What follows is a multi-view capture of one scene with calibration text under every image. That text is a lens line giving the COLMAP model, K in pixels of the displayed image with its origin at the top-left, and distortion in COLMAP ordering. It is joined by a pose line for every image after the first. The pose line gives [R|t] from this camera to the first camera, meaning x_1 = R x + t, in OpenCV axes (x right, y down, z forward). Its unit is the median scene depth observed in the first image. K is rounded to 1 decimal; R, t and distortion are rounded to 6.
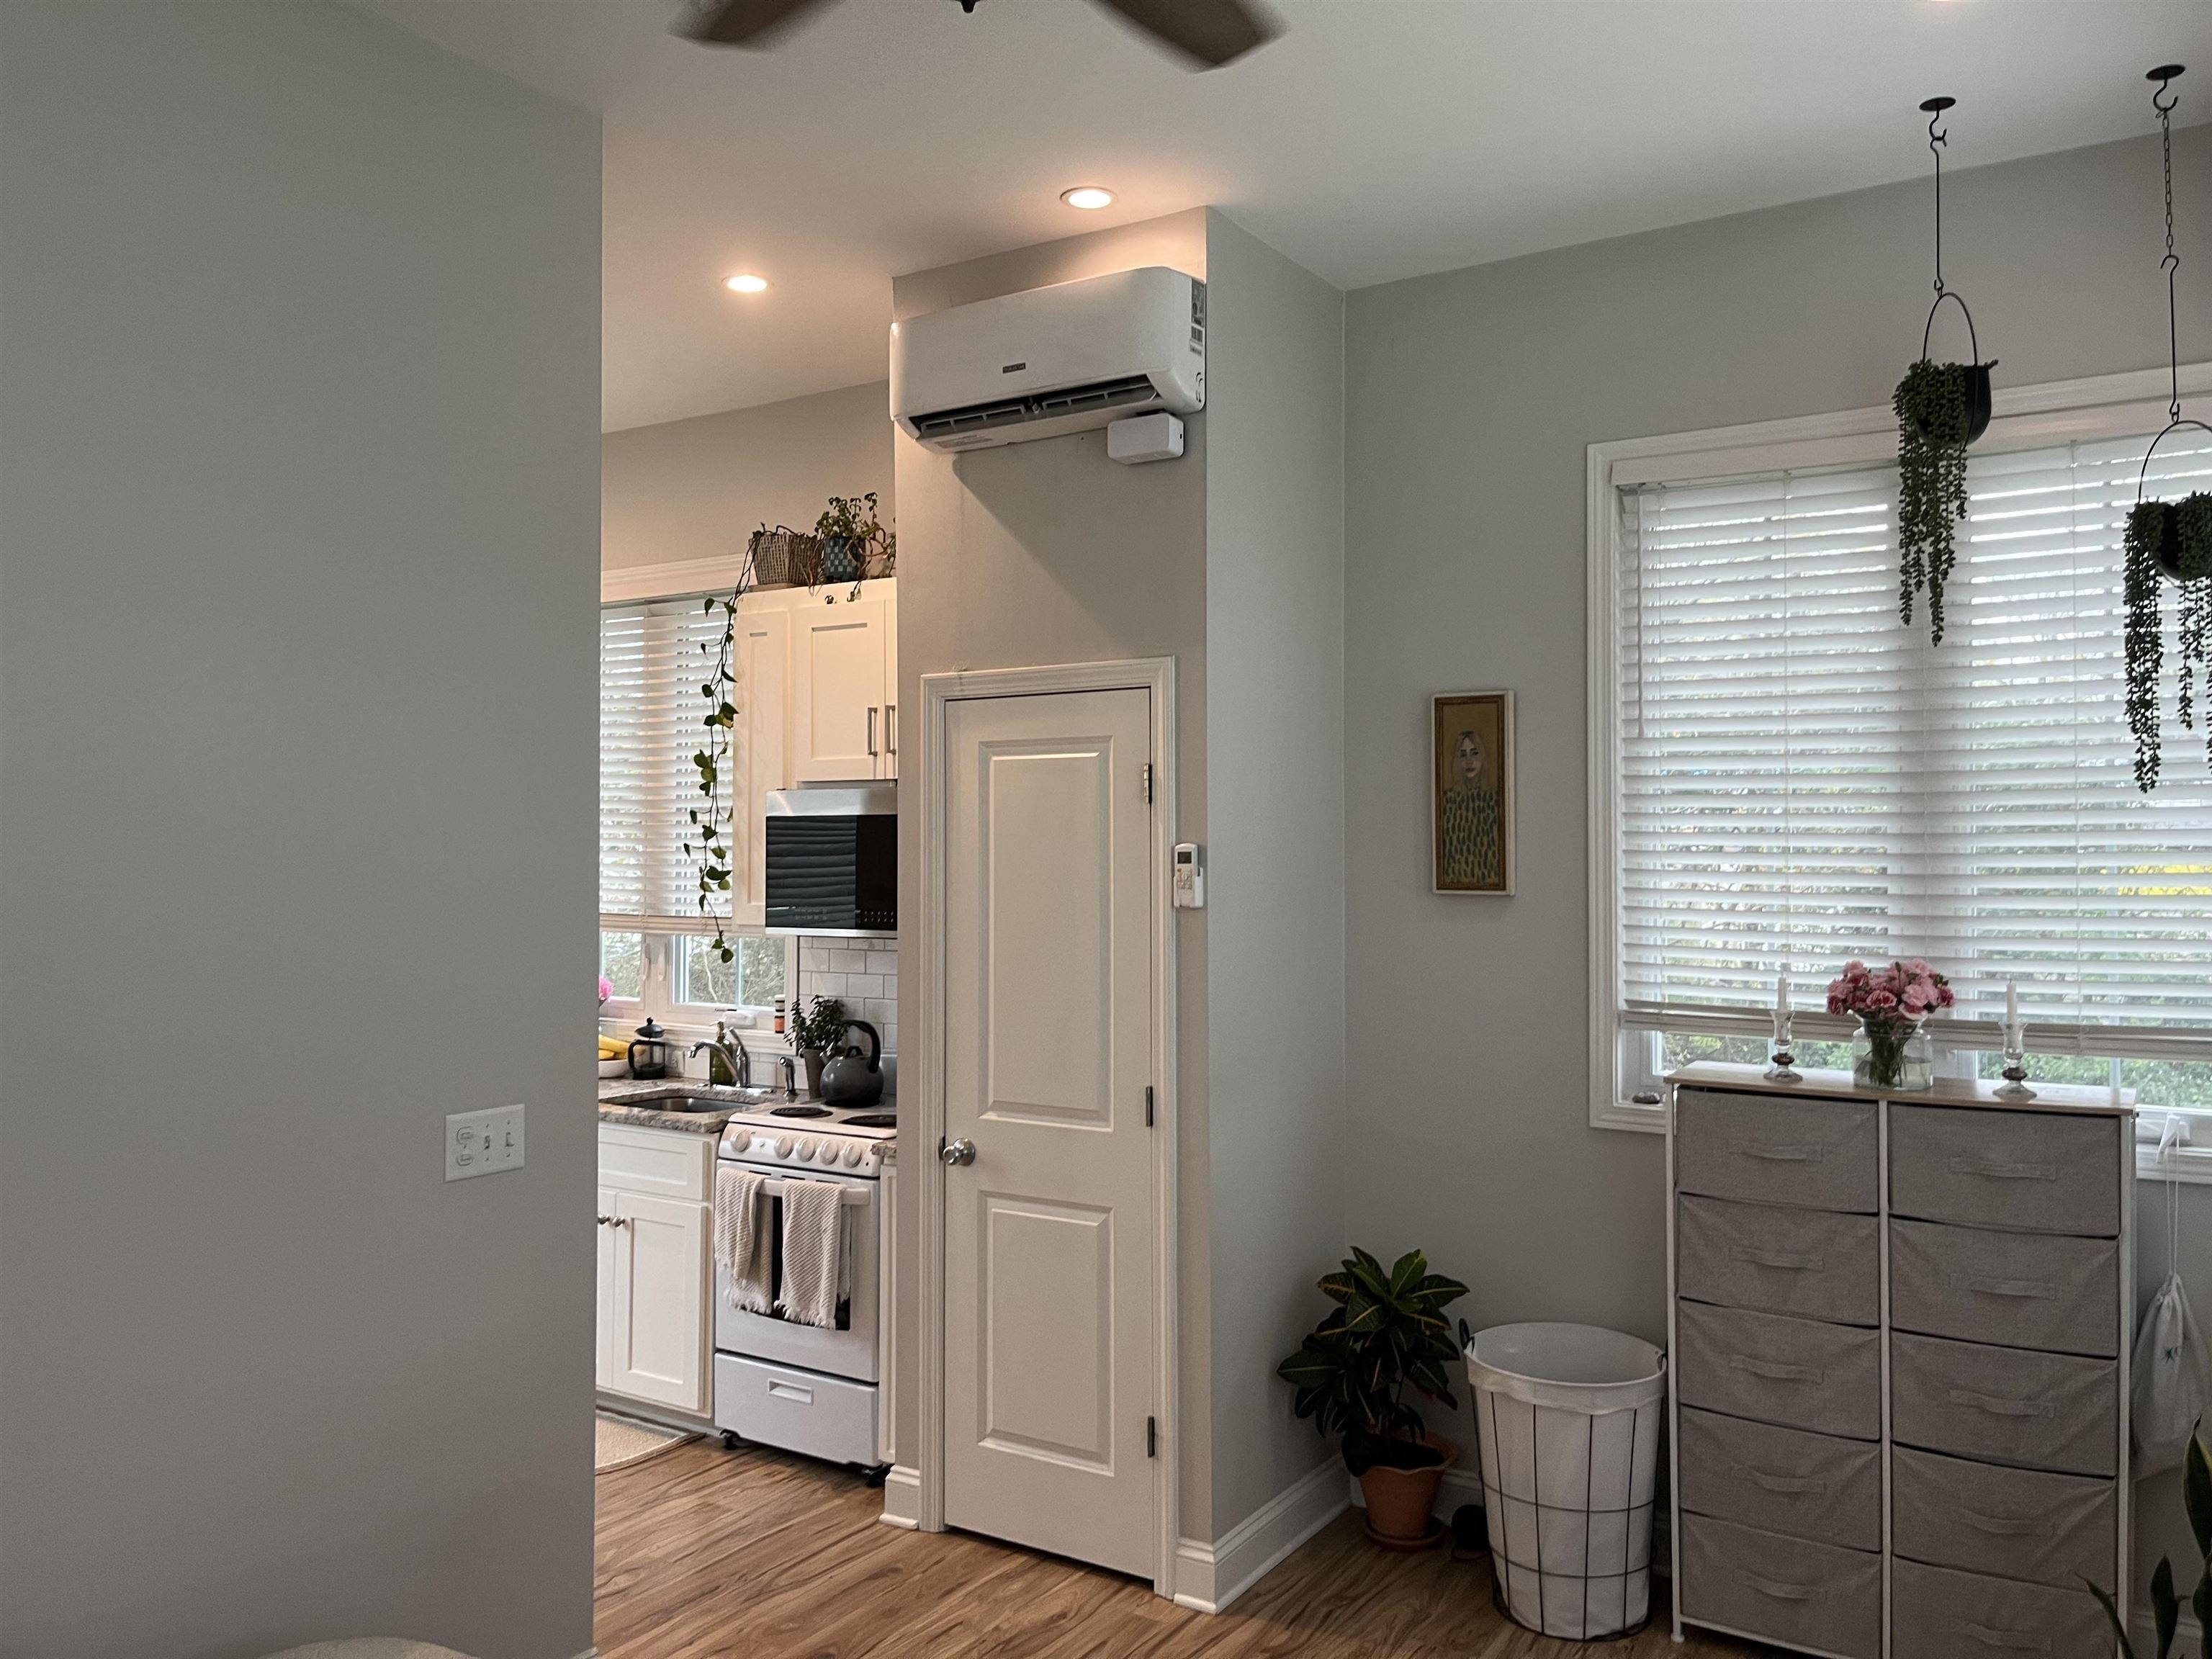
lens RADIAL K [[1689.2, 0, 1106.0], [0, 1689.2, 829.5], [0, 0, 1]] dist [0.100794, -0.132484]
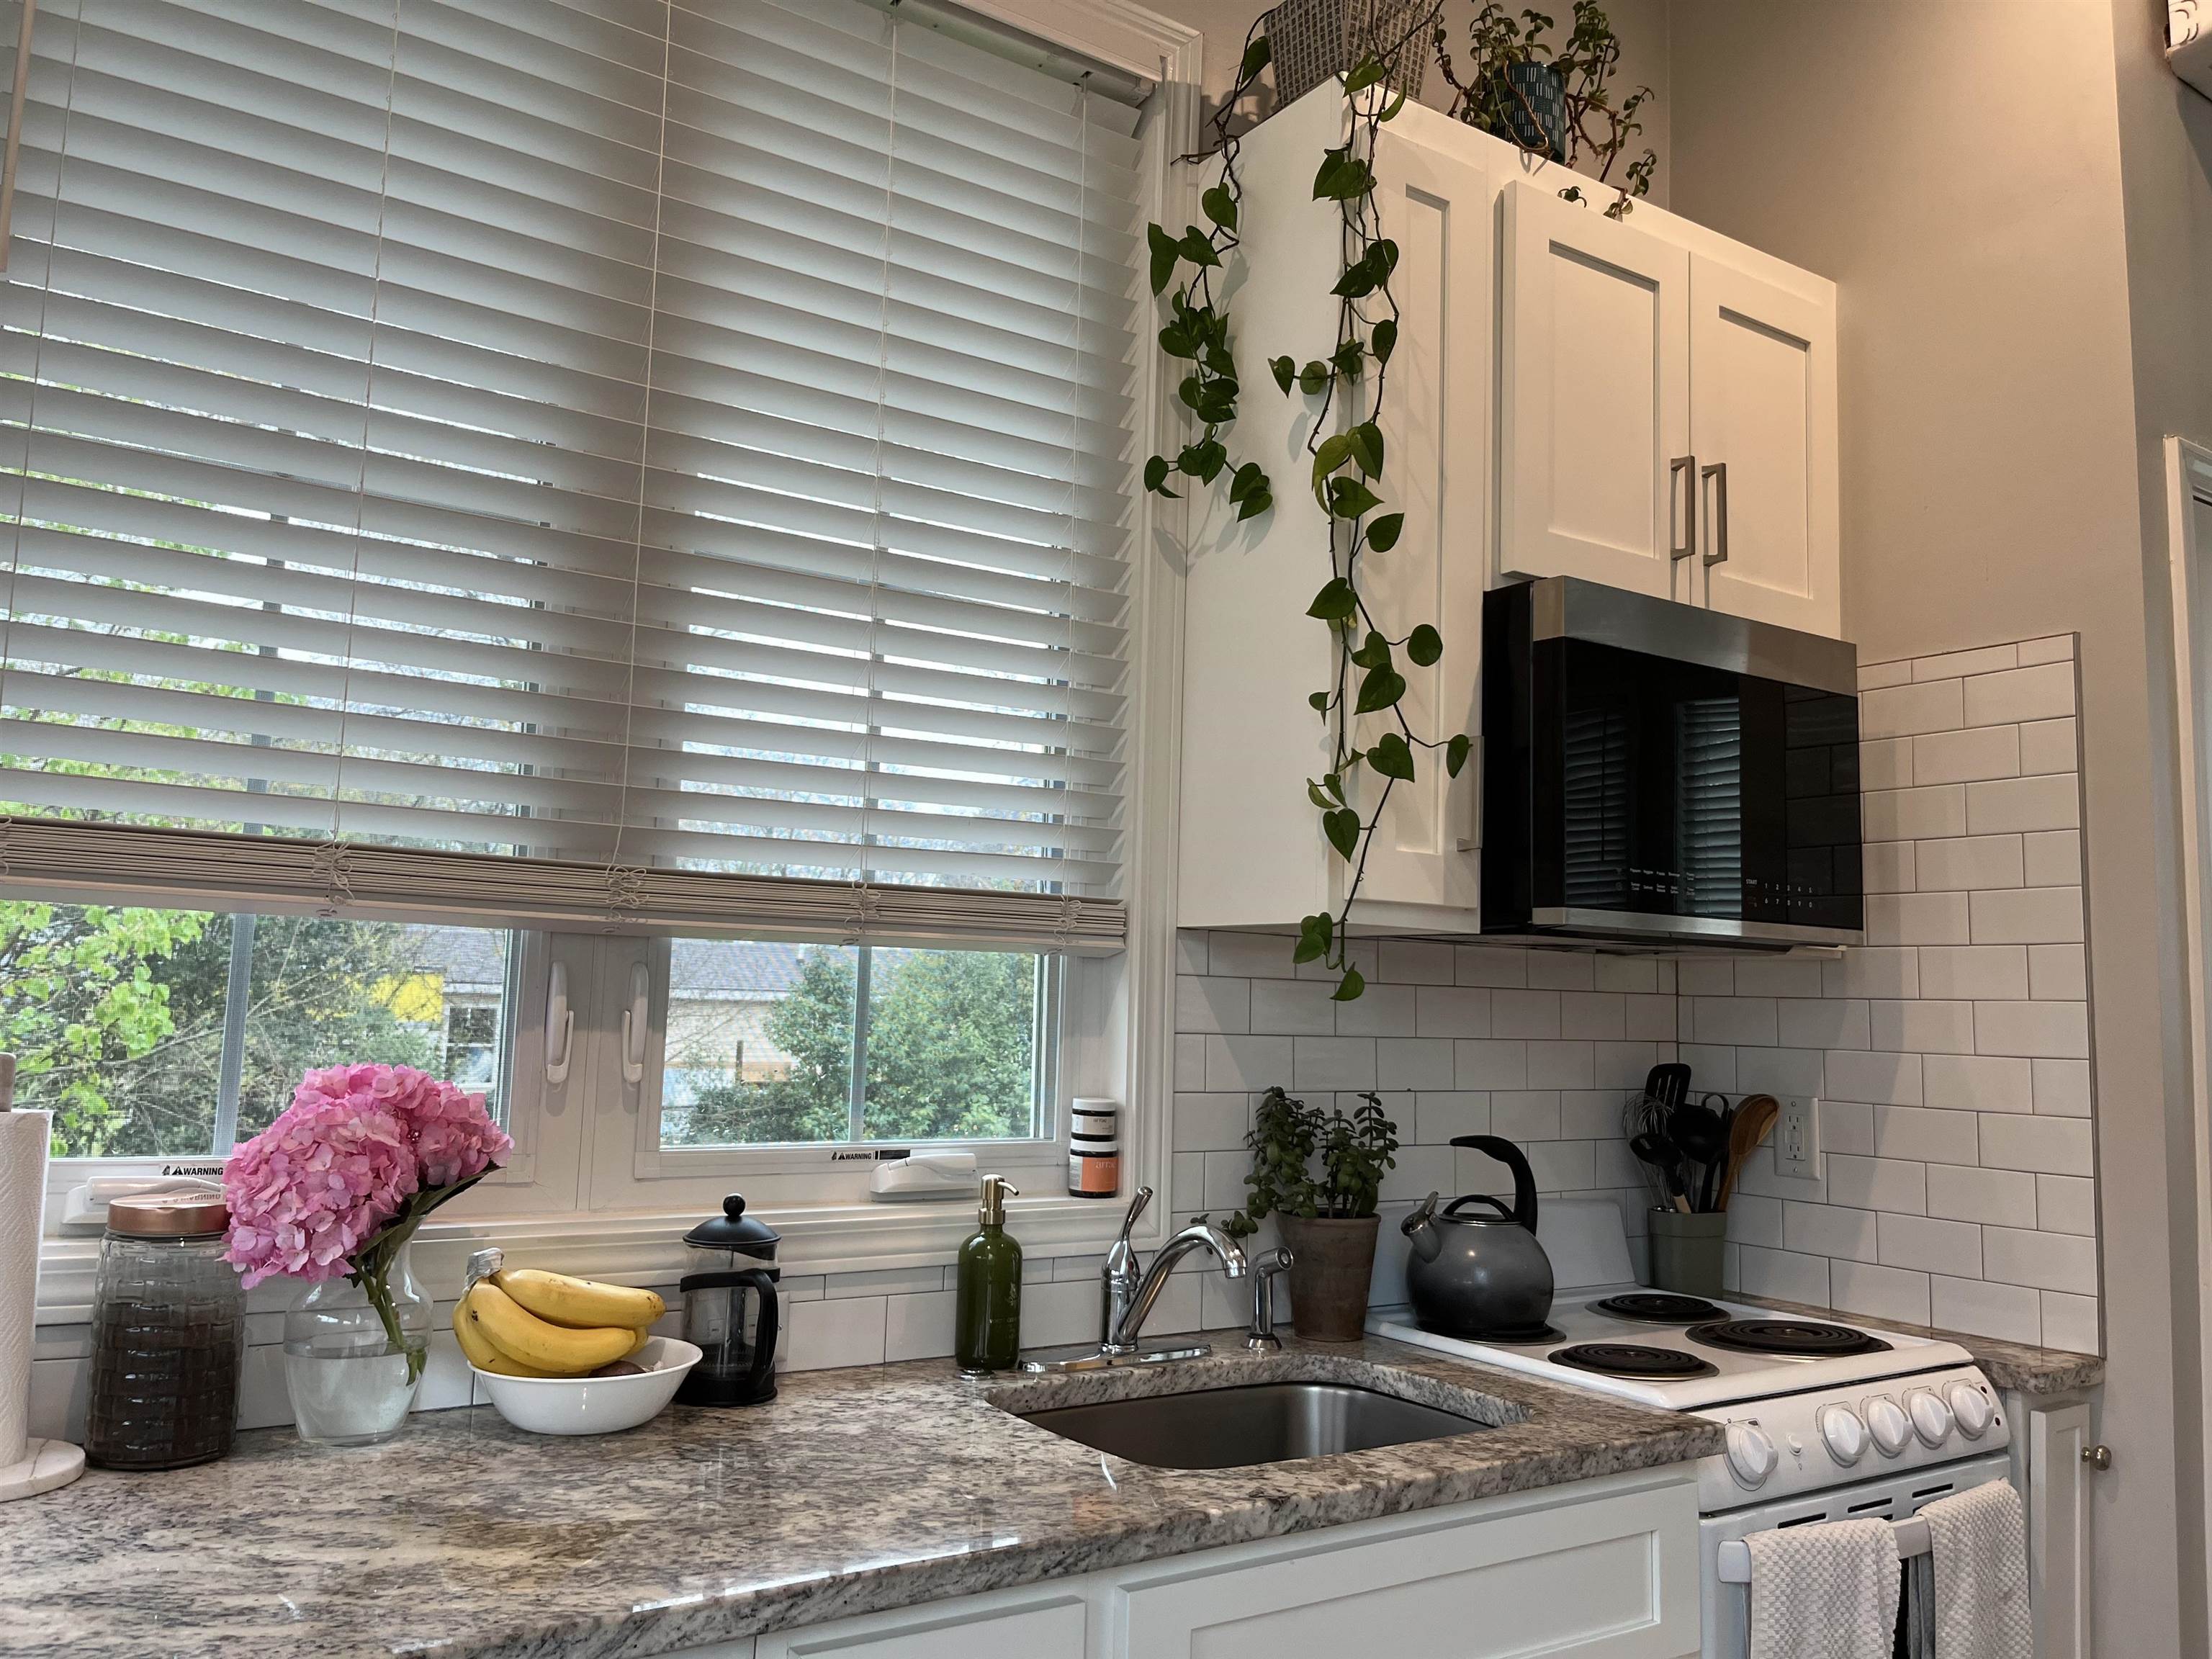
lens RADIAL K [[1689.2, 0, 1106.0], [0, 1689.2, 829.5], [0, 0, 1]] dist [0.100794, -0.132484]
pose [[0.402788, 0.111037, 0.908533, -0.219960], [-0.040657, 0.993805, -0.103434, 0.030694], [-0.914390, 0.004723, 0.404808, 0.336198]]
